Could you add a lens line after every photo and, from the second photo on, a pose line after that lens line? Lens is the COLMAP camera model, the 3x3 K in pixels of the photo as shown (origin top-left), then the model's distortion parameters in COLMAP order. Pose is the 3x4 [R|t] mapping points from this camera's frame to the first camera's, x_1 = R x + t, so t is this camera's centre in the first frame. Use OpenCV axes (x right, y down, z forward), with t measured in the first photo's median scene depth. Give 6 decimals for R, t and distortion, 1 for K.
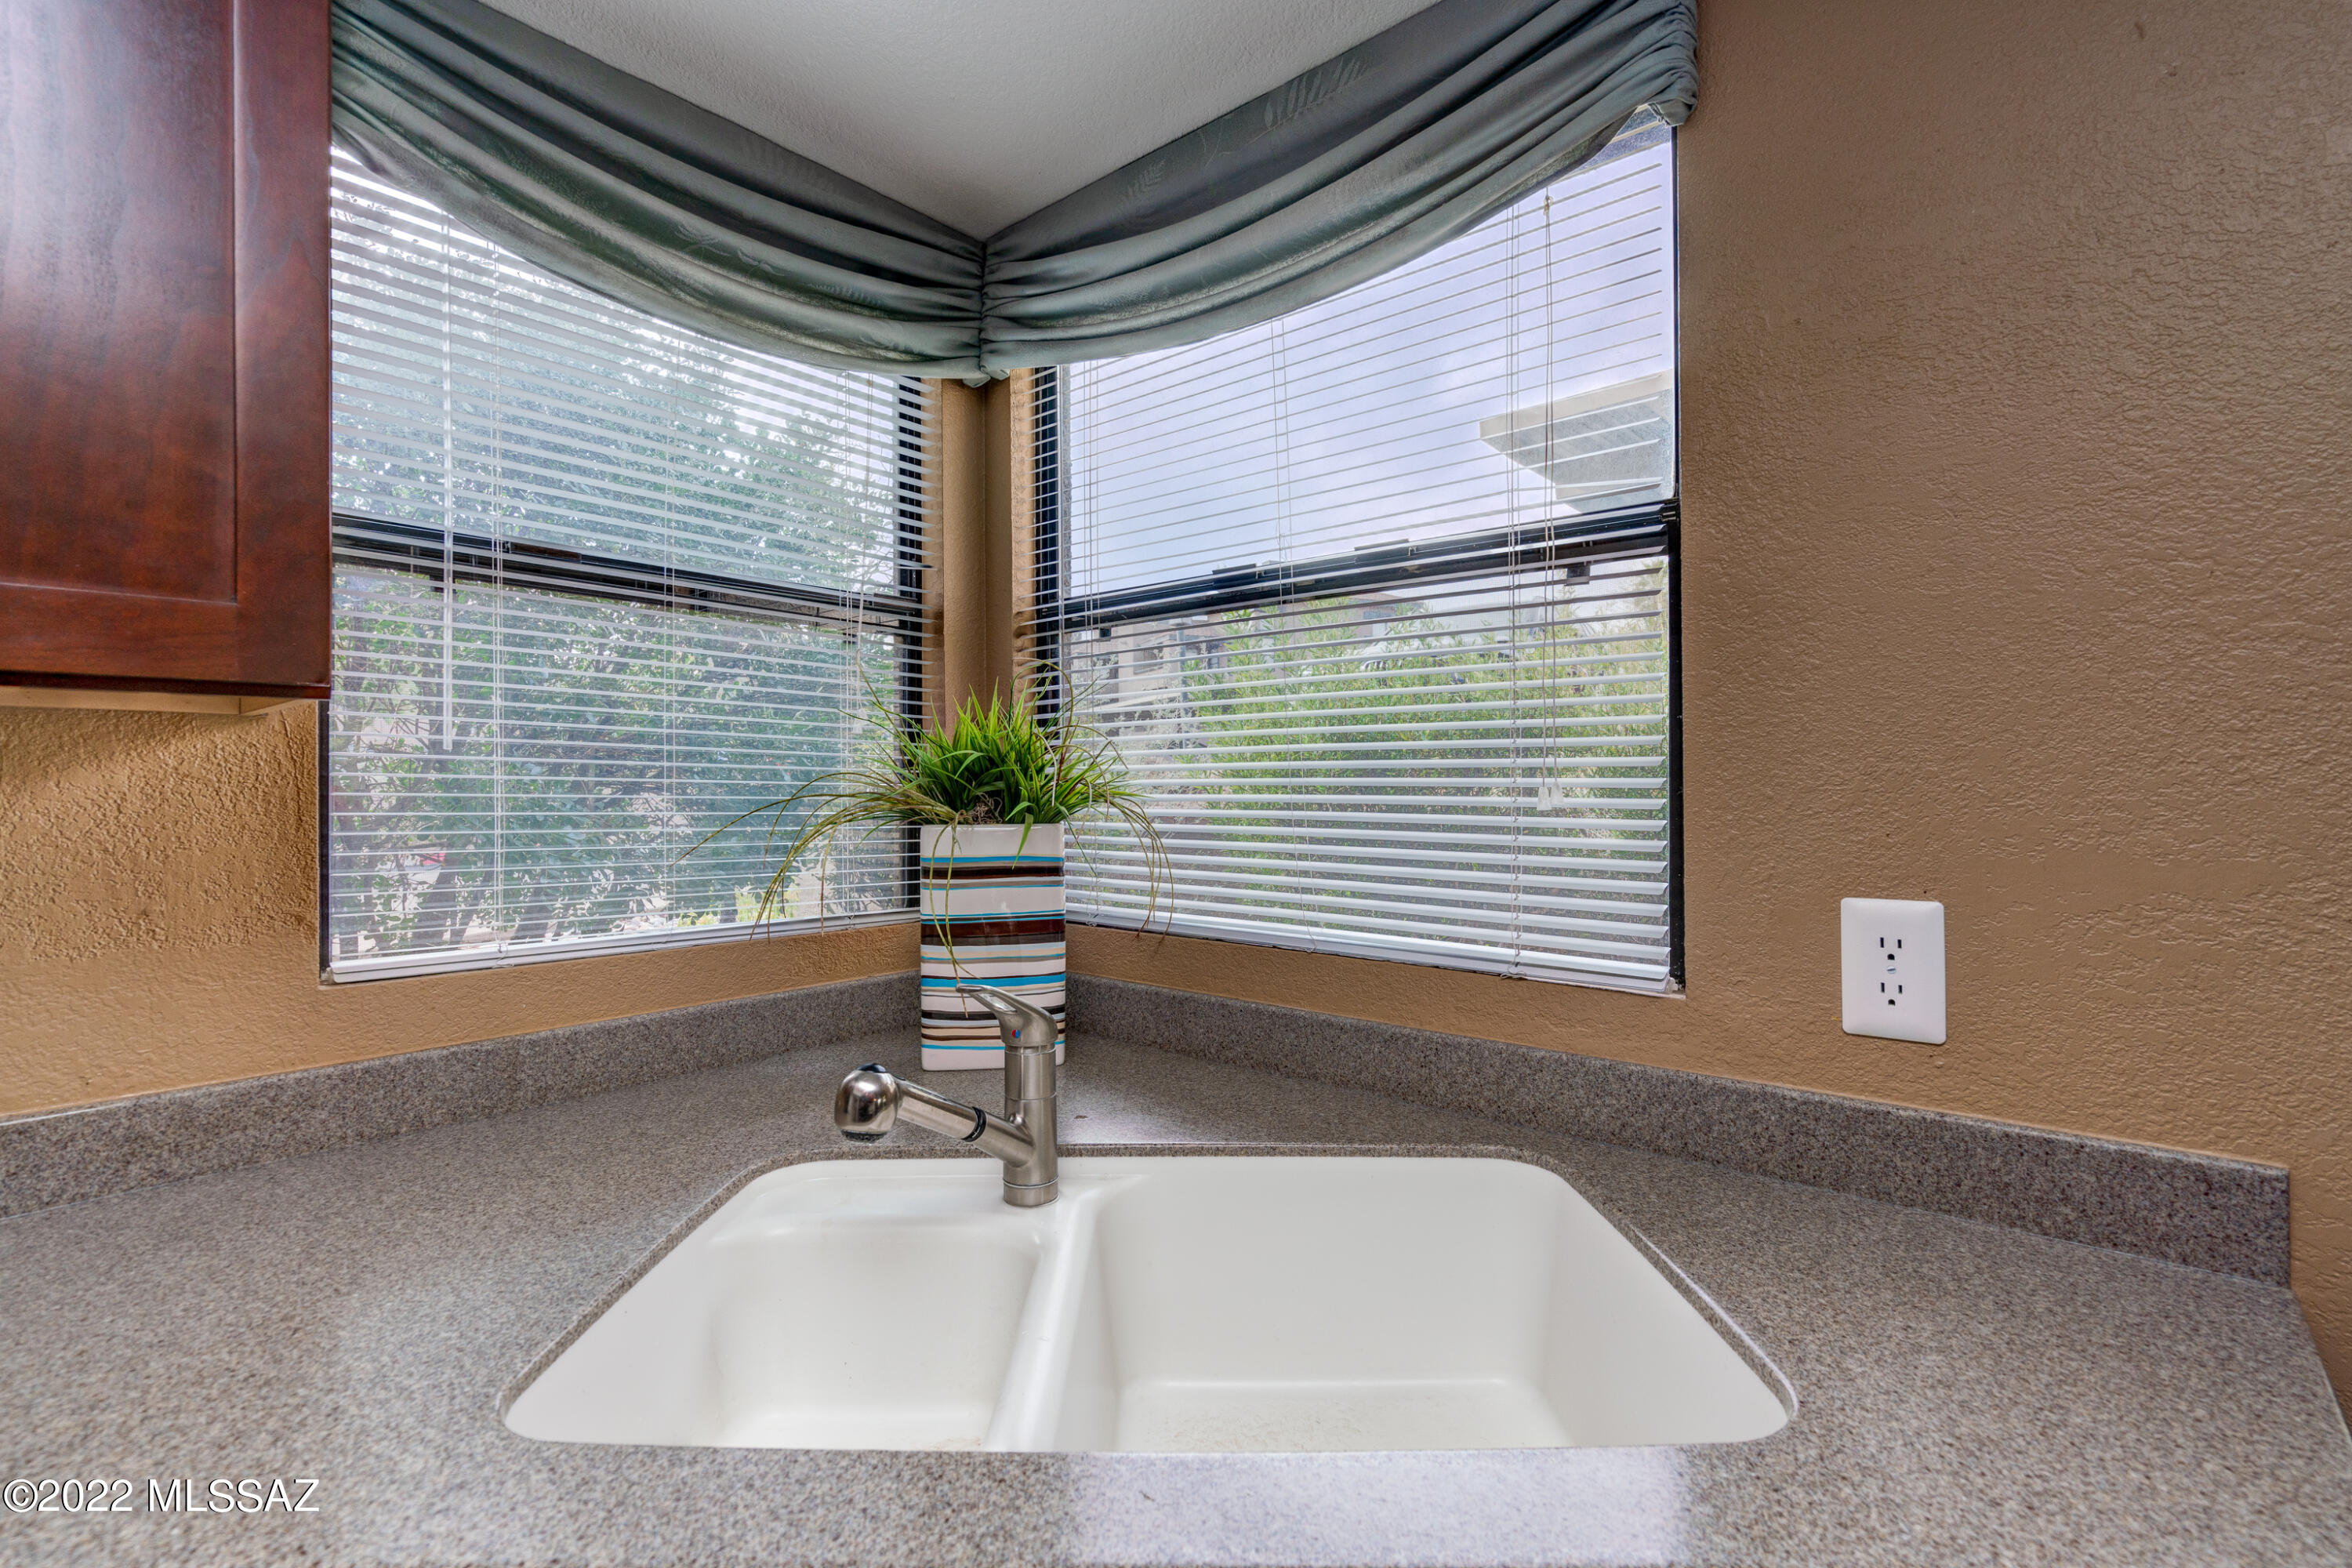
lens RADIAL K [[1070.2, 0, 1183.6], [0, 1070.2, 783.3], [0, 0, 1]] dist [0.002193, 0.001263]
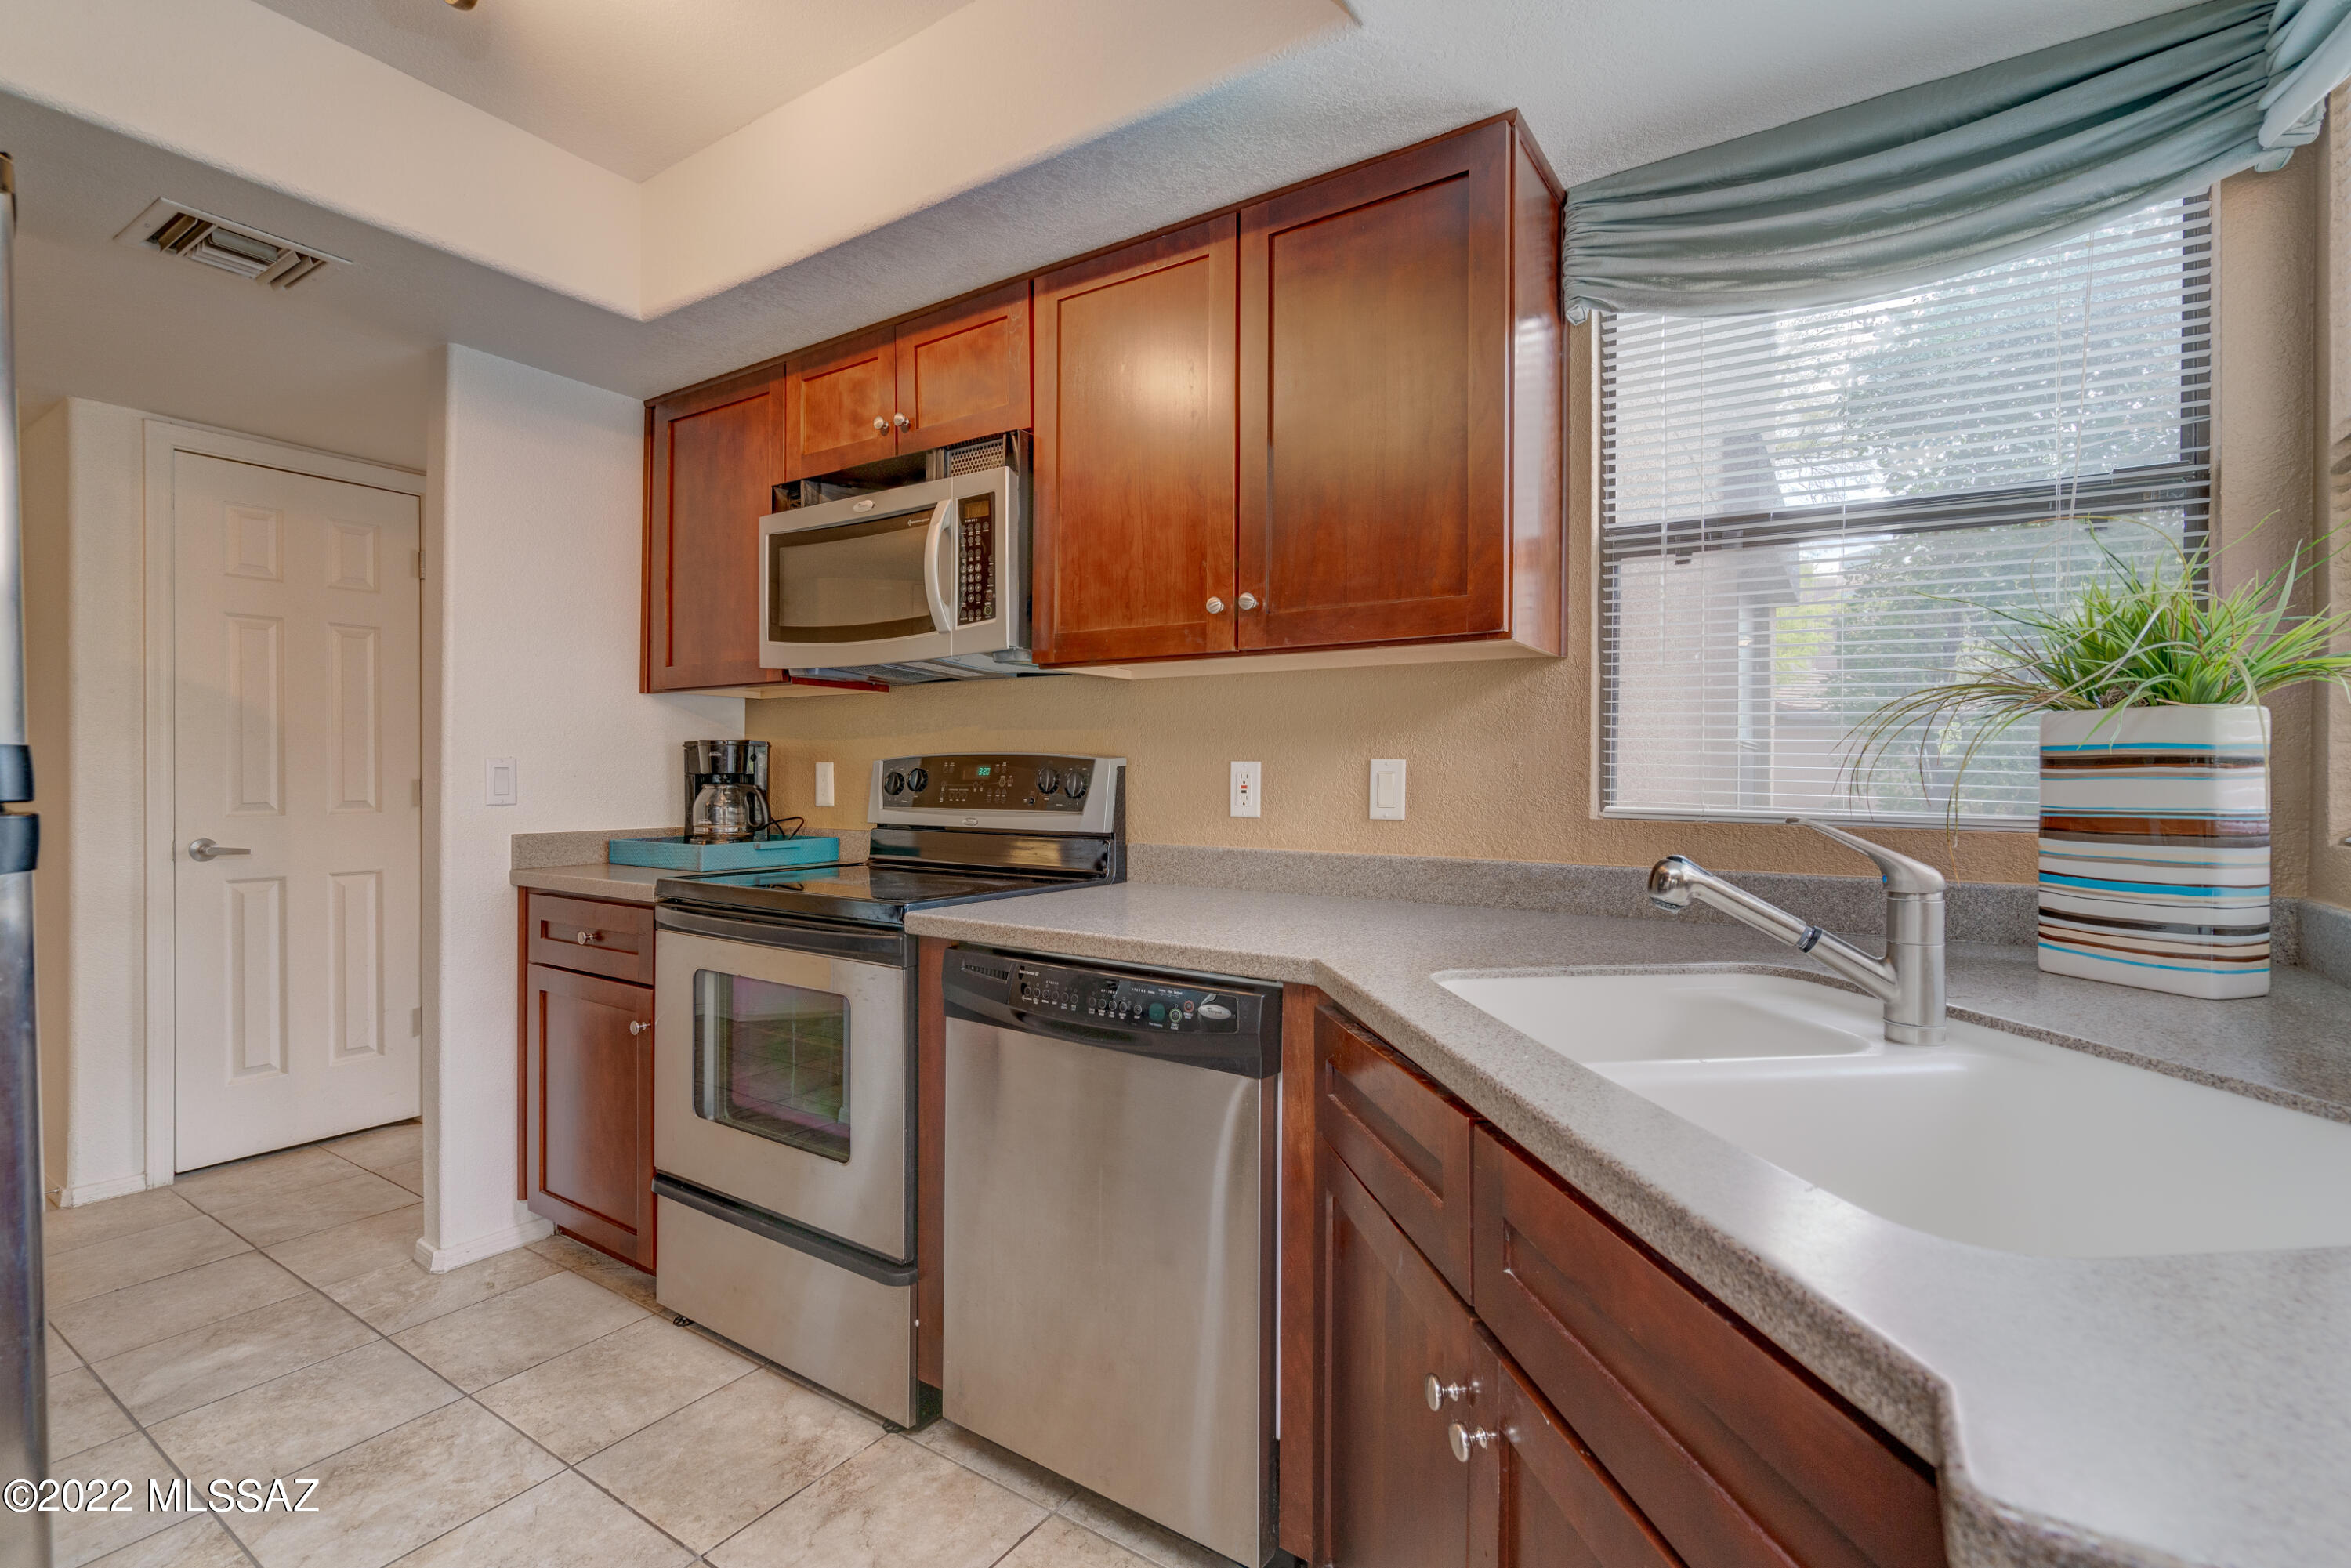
lens RADIAL K [[1069.7, 0, 1175.9], [0, 1069.7, 773.9], [0, 0, 1]] dist [0.002193, 0.001263]
pose [[0.136992, 0.007016, -0.990547, 0.589142], [-0.001063, 0.999975, 0.006936, 0.087586], [0.990572, 0.000103, 0.136996, 0.105179]]
